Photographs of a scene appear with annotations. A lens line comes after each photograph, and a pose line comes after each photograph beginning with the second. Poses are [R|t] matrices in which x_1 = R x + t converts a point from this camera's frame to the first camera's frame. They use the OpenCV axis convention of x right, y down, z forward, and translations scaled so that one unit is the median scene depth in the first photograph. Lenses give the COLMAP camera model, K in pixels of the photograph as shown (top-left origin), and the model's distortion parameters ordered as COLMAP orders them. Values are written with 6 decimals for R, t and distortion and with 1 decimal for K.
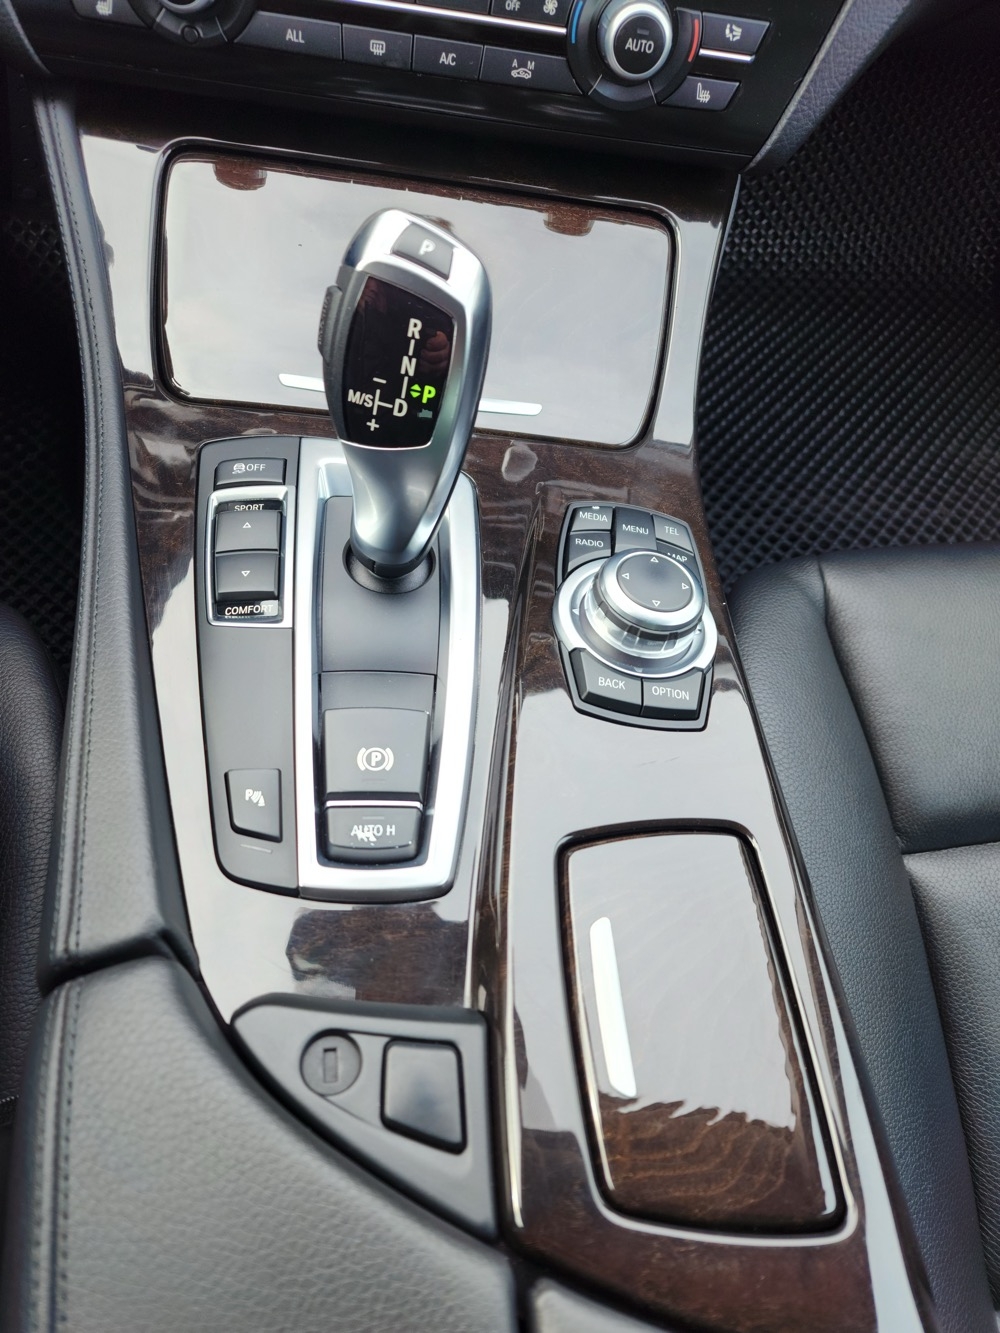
lens RADIAL K [[892.4, 0, 497.7], [0, 892.4, 668.9], [0, 0, 1]] dist [0.054638, -0.051117]
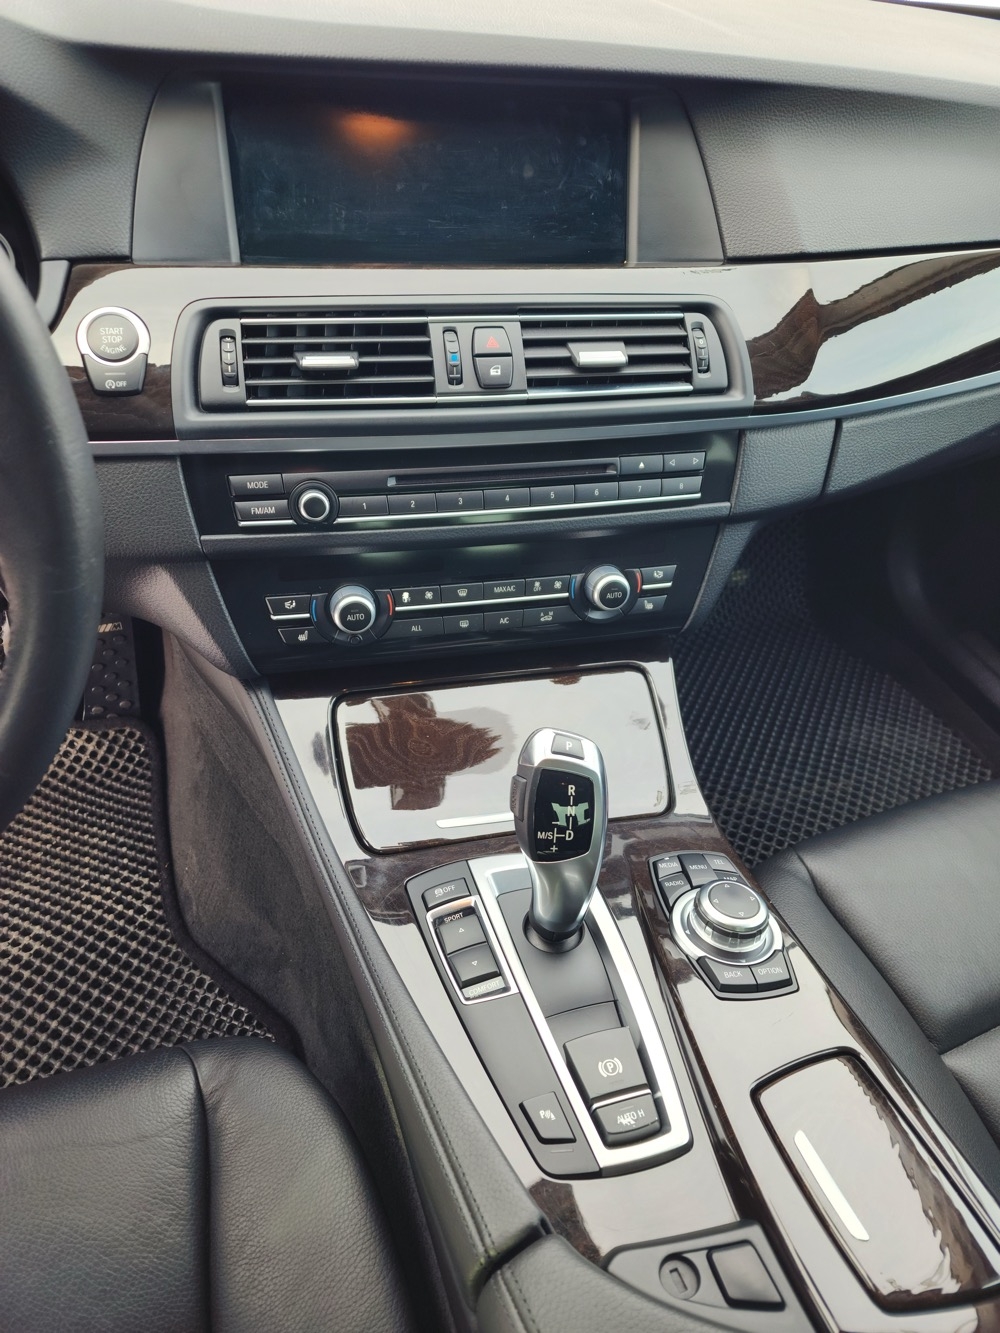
lens RADIAL K [[892.4, 0, 497.7], [0, 892.4, 668.9], [0, 0, 1]] dist [0.054638, -0.051117]
pose [[0.965809, -0.210275, 0.151649, -0.374496], [0.250056, 0.909982, -0.330765, -0.049199], [-0.068446, 0.357377, 0.931449, -0.573053]]
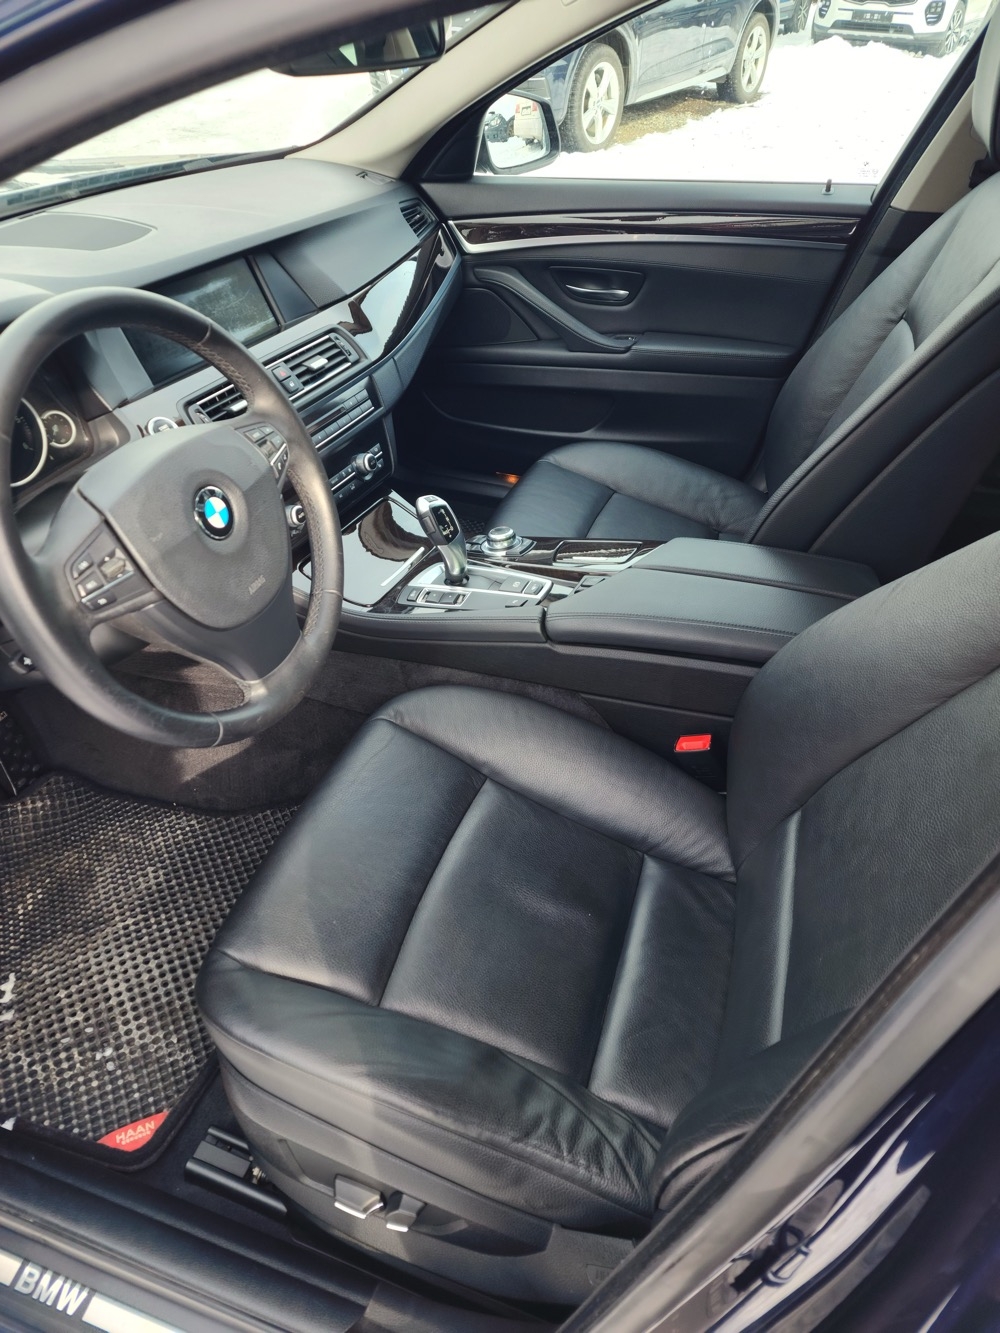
lens RADIAL K [[892.4, 0, 497.7], [0, 892.4, 668.9], [0, 0, 1]] dist [0.054638, -0.051117]
pose [[0.405839, -0.659503, 0.632733, -2.726581], [0.839270, 0.543010, 0.027670, 0.114422], [-0.361829, 0.519804, 0.773876, -1.728228]]
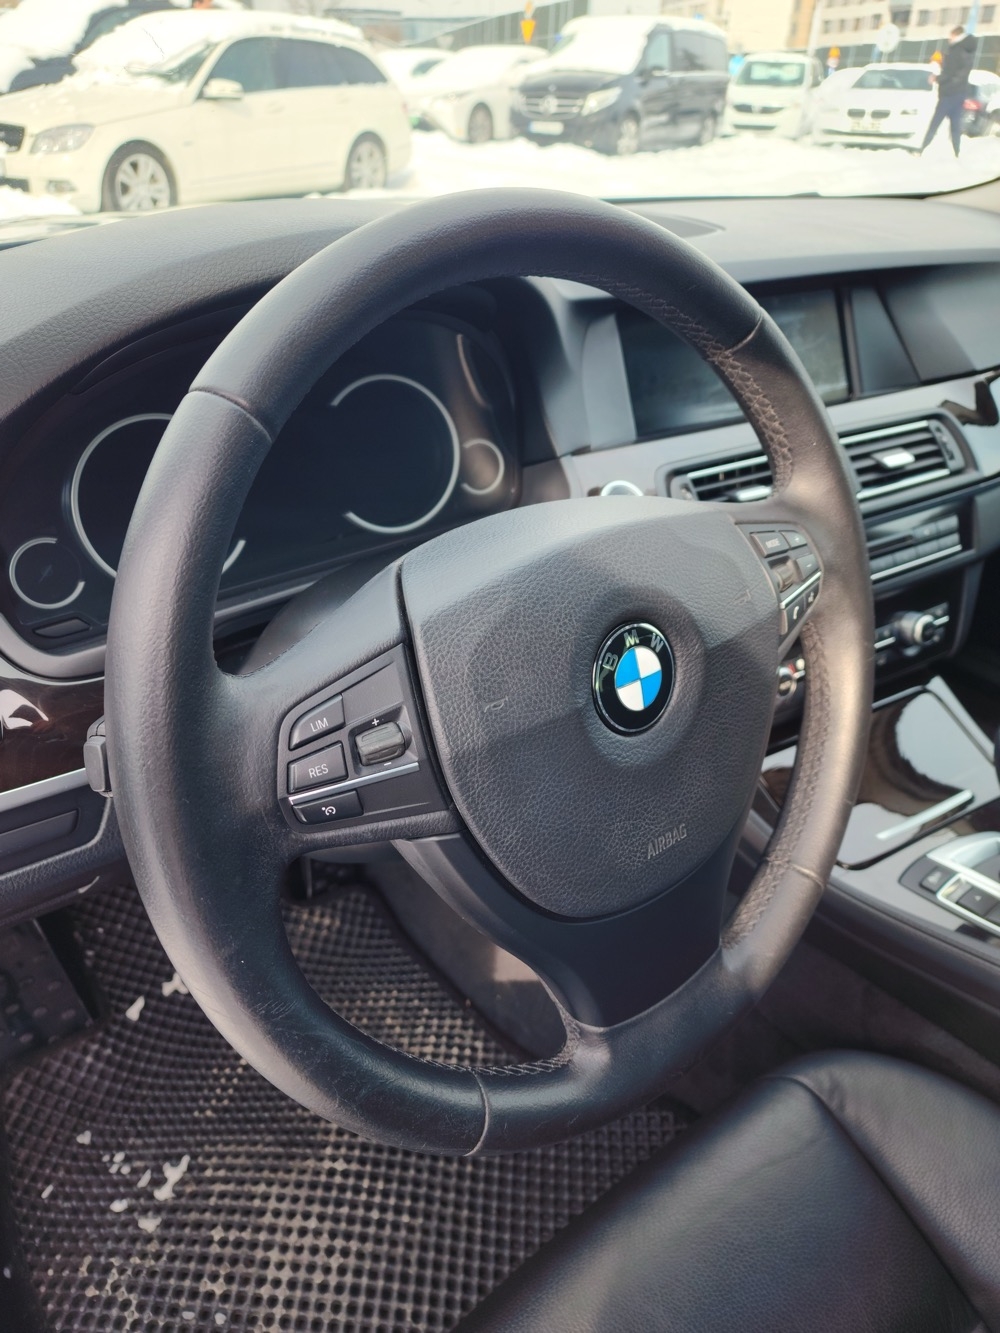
lens RADIAL K [[903.2, 0, 505.2], [0, 903.2, 684.8], [0, 0, 1]] dist [0.020474, 0.000532]
pose [[0.828256, -0.387846, 0.404436, -1.809590], [0.532718, 0.768861, -0.353645, -0.374020], [-0.173795, 0.508359, 0.843426, -0.705920]]
